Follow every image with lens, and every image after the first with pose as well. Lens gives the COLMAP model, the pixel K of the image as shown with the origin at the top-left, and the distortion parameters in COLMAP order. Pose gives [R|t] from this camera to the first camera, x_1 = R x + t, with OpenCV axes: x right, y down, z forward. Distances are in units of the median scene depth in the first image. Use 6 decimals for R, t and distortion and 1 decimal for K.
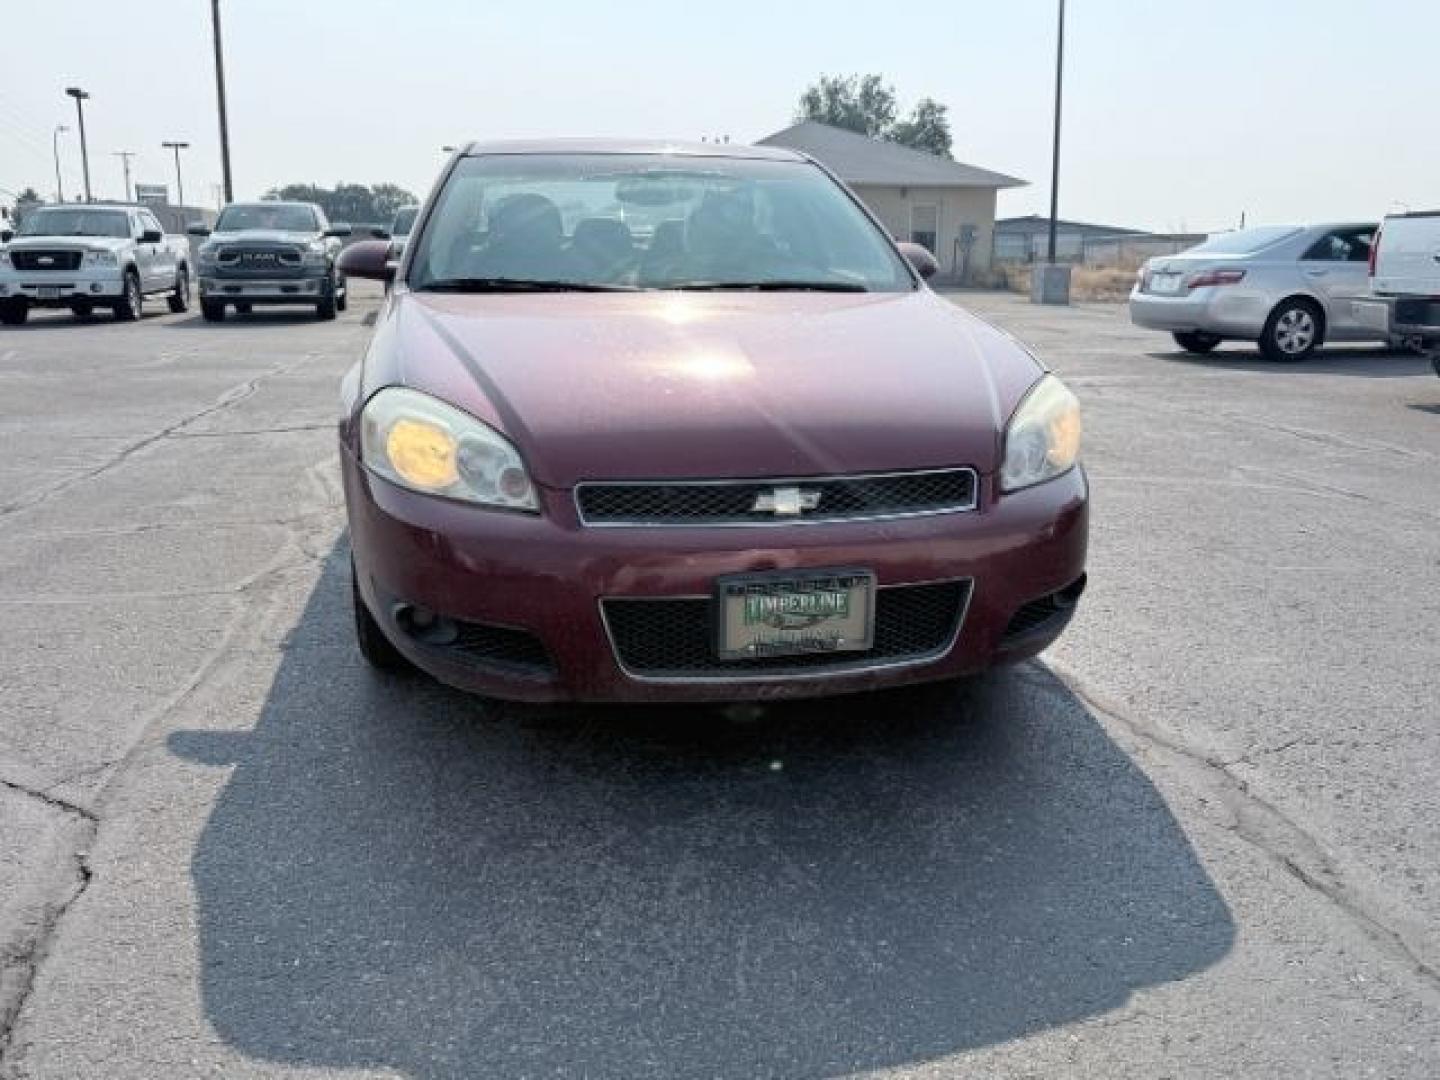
lens RADIAL K [[1149.8, 0, 720.0], [0, 1149.8, 540.0], [0, 0, 1]] dist [0.071323, -0.113183]
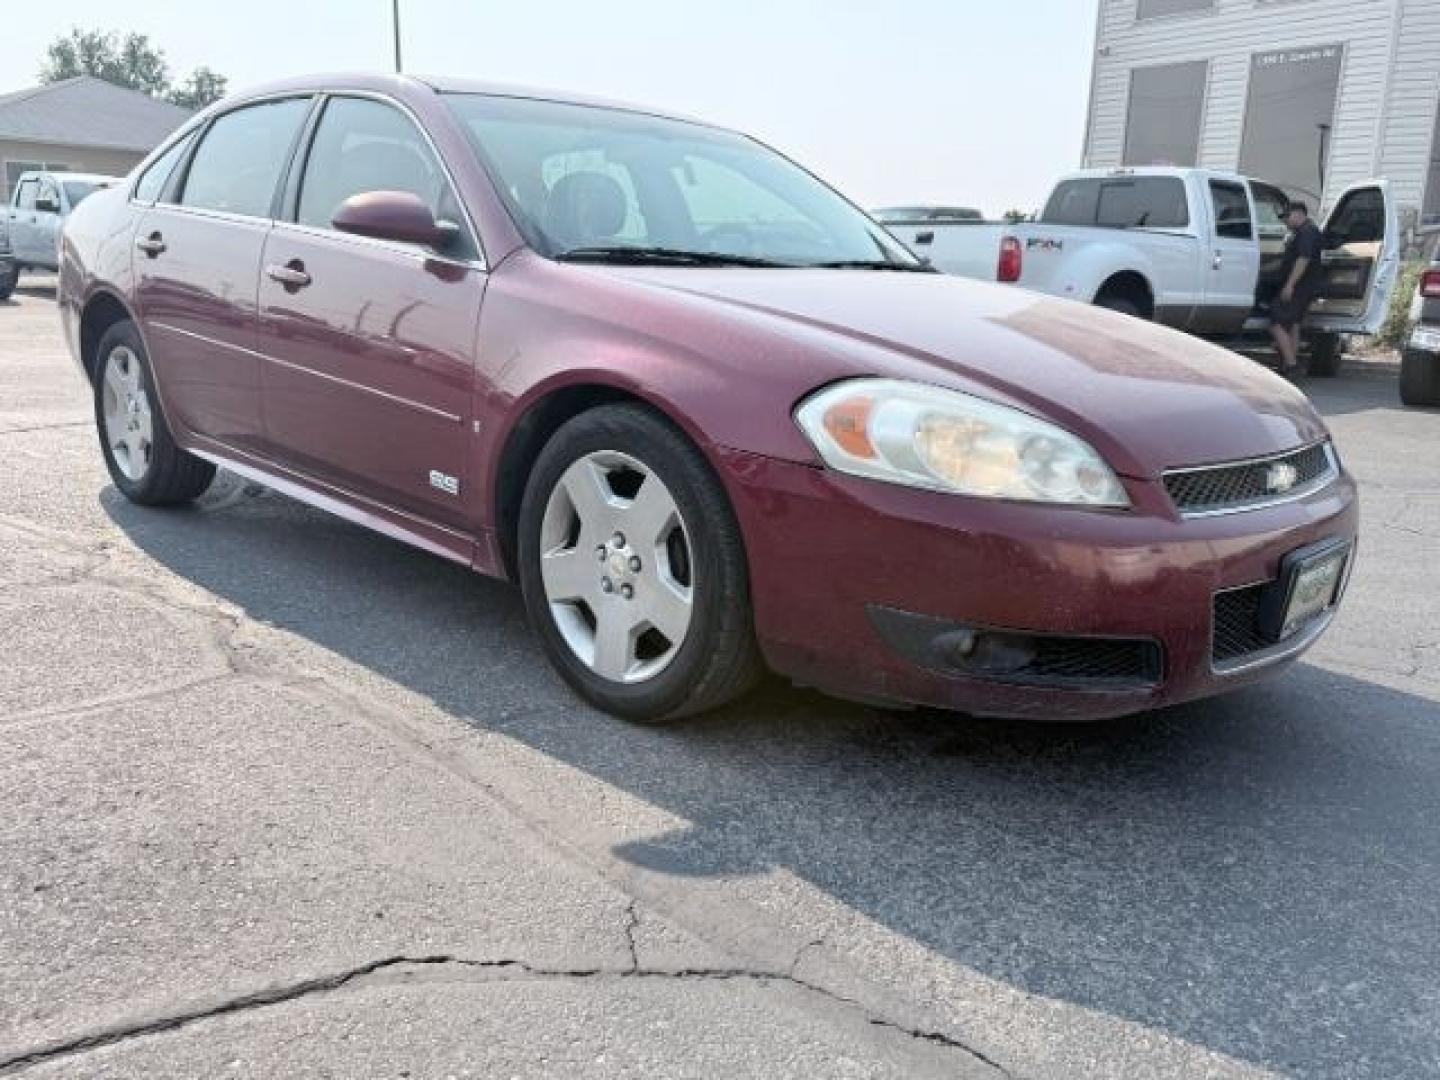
lens RADIAL K [[1149.8, 0, 720.0], [0, 1149.8, 540.0], [0, 0, 1]] dist [0.071323, -0.113183]
pose [[0.841374, -0.091816, 0.532597, -0.785818], [0.087167, 0.995616, 0.033934, -0.049353], [-0.533377, 0.017874, 0.845688, 0.343627]]
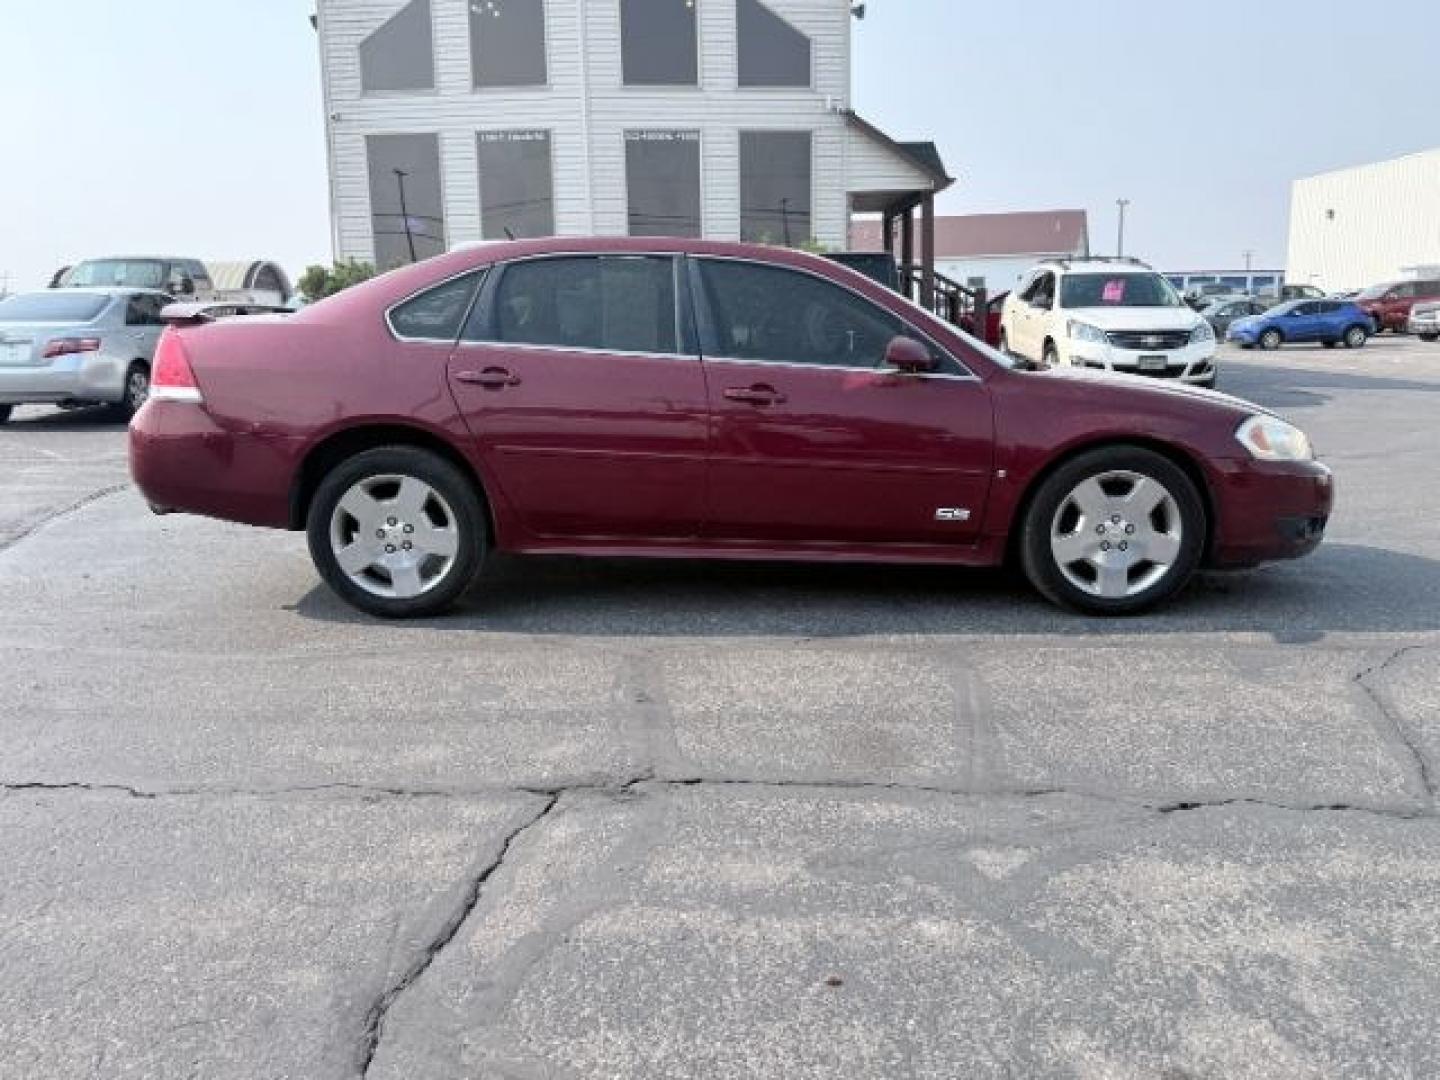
lens RADIAL K [[1149.8, 0, 720.0], [0, 1149.8, 540.0], [0, 0, 1]] dist [0.071323, -0.113183]
pose [[0.216923, -0.188855, 0.957746, -2.126065], [0.233858, 0.962593, 0.136844, -0.365801], [-0.947763, 0.194292, 0.252974, 1.304002]]
